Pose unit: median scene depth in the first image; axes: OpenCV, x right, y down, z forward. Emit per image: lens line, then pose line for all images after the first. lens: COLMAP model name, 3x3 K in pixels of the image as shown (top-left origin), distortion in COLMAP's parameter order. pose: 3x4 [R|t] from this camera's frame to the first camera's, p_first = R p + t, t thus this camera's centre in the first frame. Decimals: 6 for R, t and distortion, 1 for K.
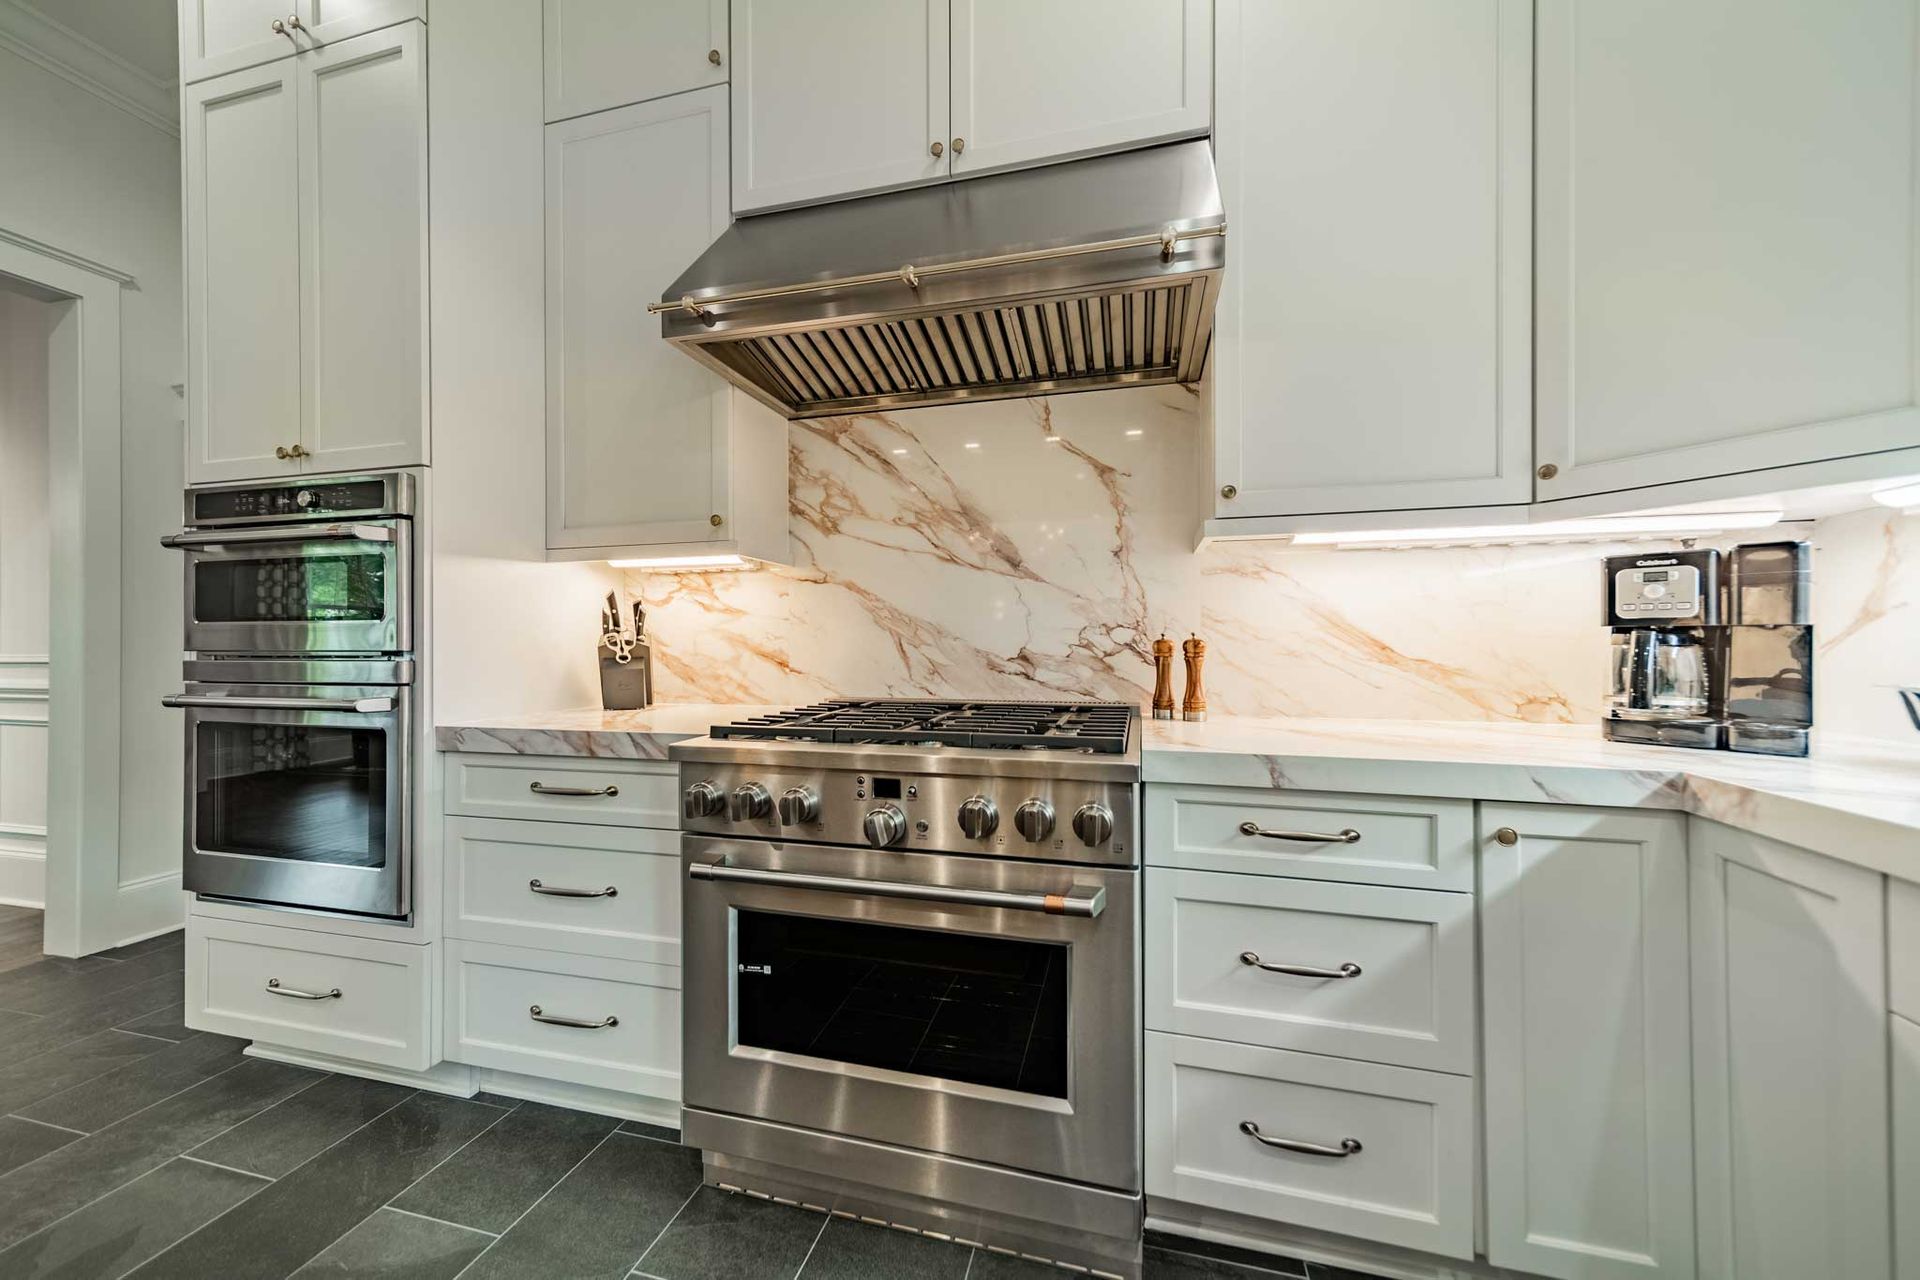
lens RADIAL K [[679.7, 0, 966.3], [0, 679.7, 637.1], [0, 0, 1]] dist [0.006093, 0.000136]
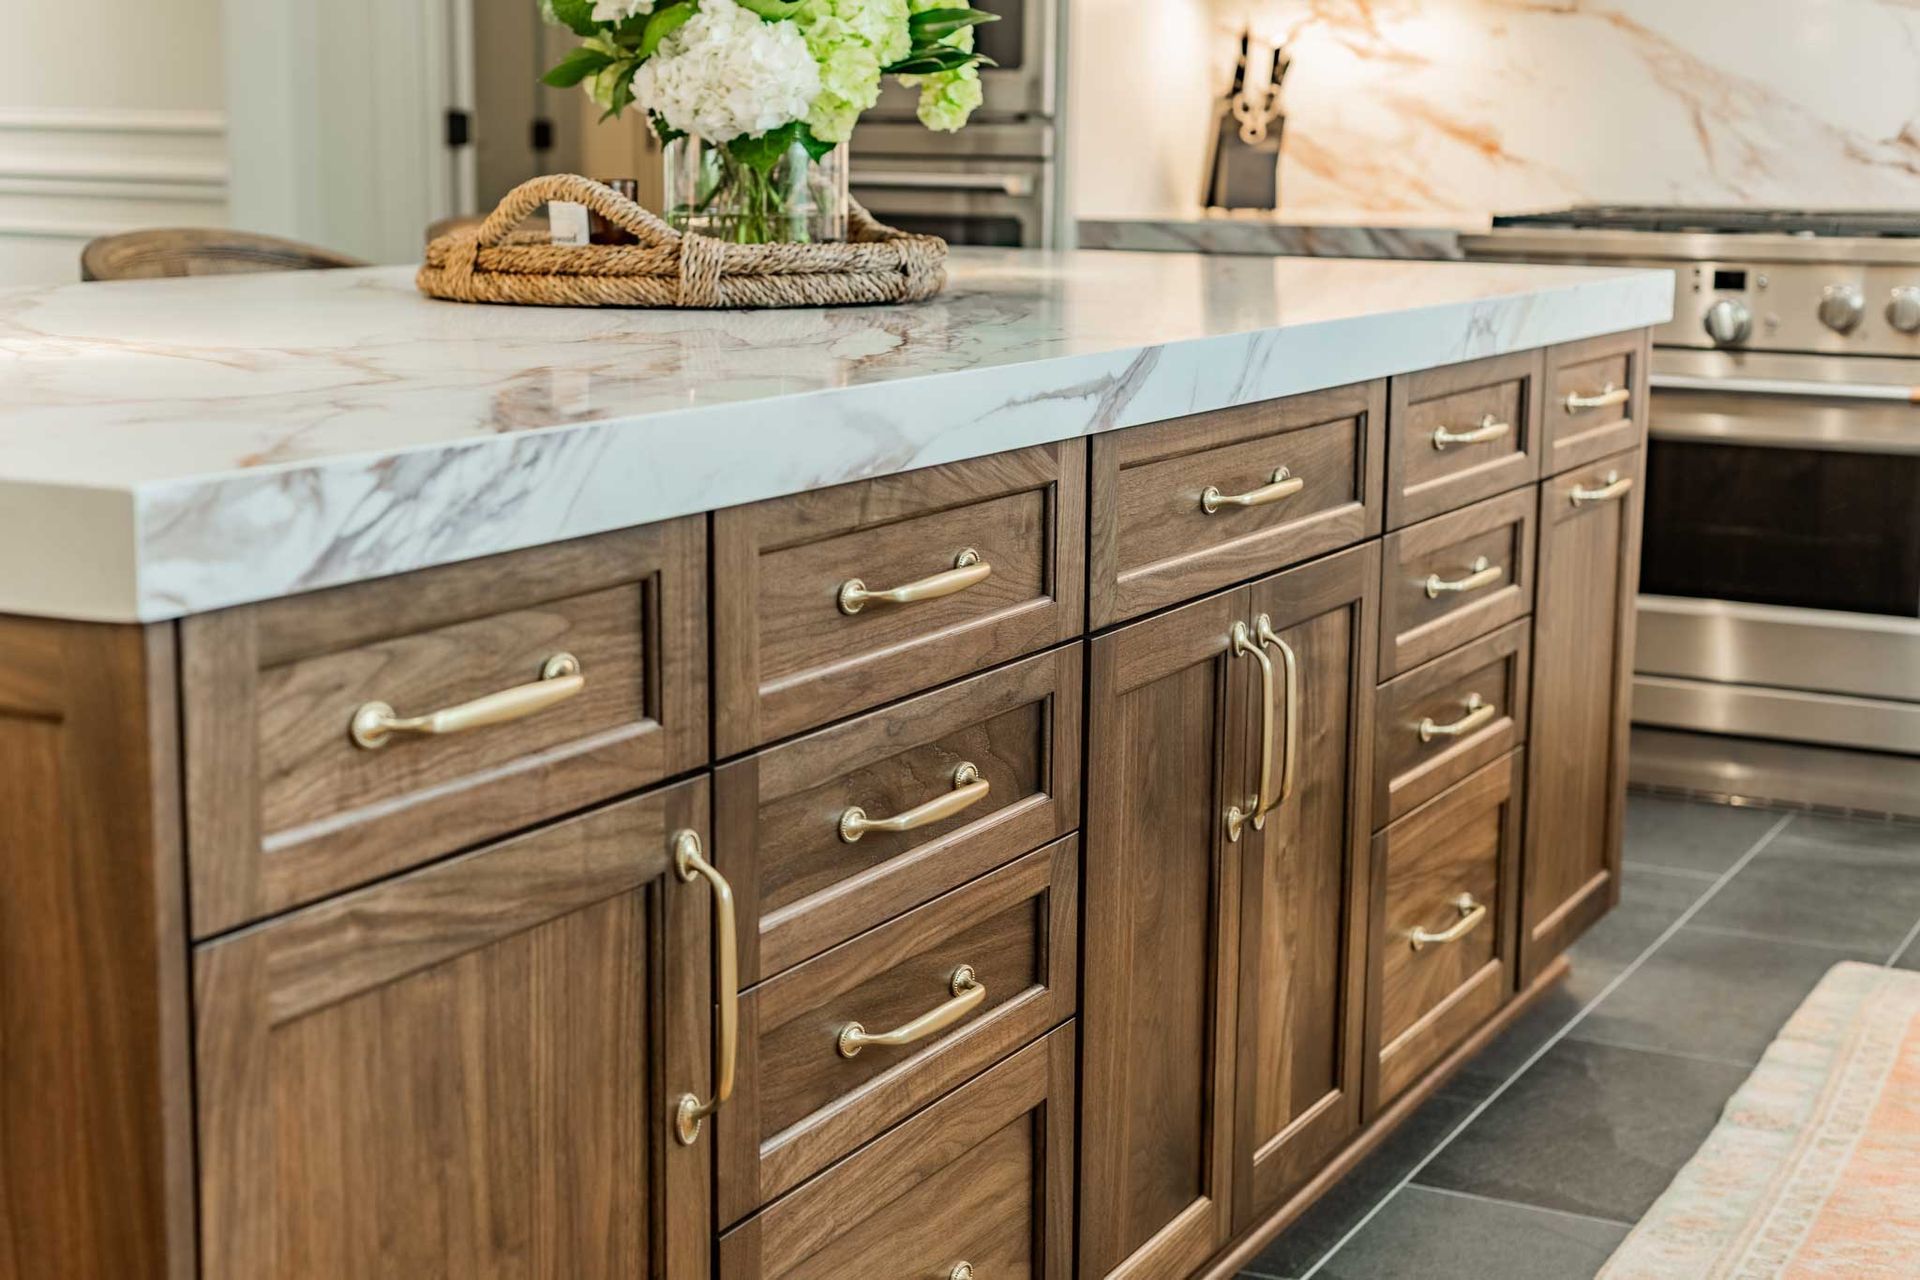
lens RADIAL K [[2893.0, 0, 960.0], [0, 2893.0, 640.0], [0, 0, 1]] dist [0.030090, 0.136099]
pose [[0.974698, 0.055284, -0.216580, -0.160239], [-0.015883, 0.983613, 0.179594, 0.015445], [0.222960, -0.171610, 0.959604, -1.866760]]
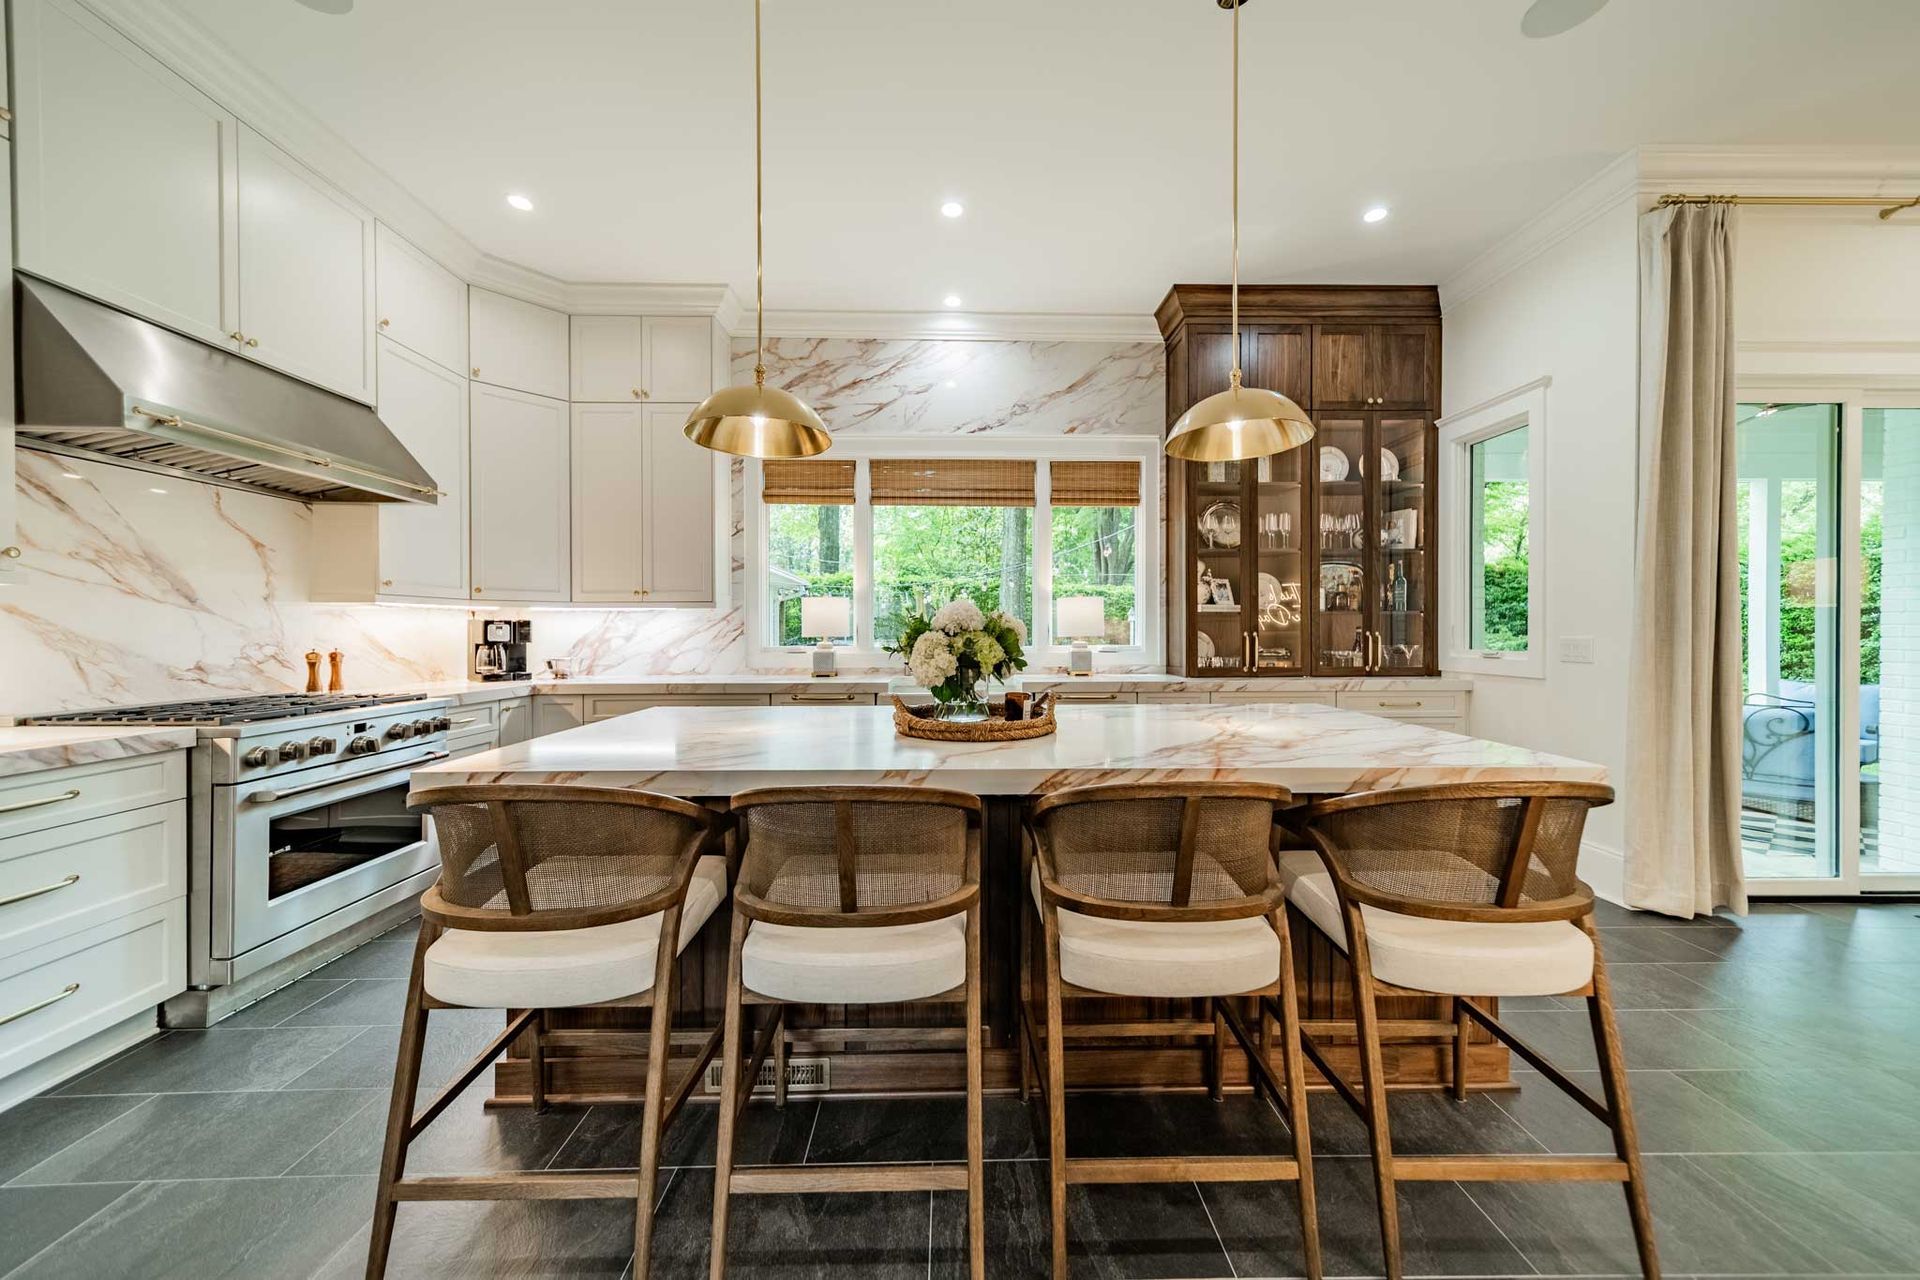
lens RADIAL K [[679.7, 0, 966.3], [0, 679.7, 637.1], [0, 0, 1]] dist [0.006093, 0.000136]
pose [[-0.272170, -0.007179, 0.962222, -1.696831], [-0.003797, 0.999972, 0.006386, -0.048273], [-0.962242, -0.001916, -0.272190, -0.134017]]
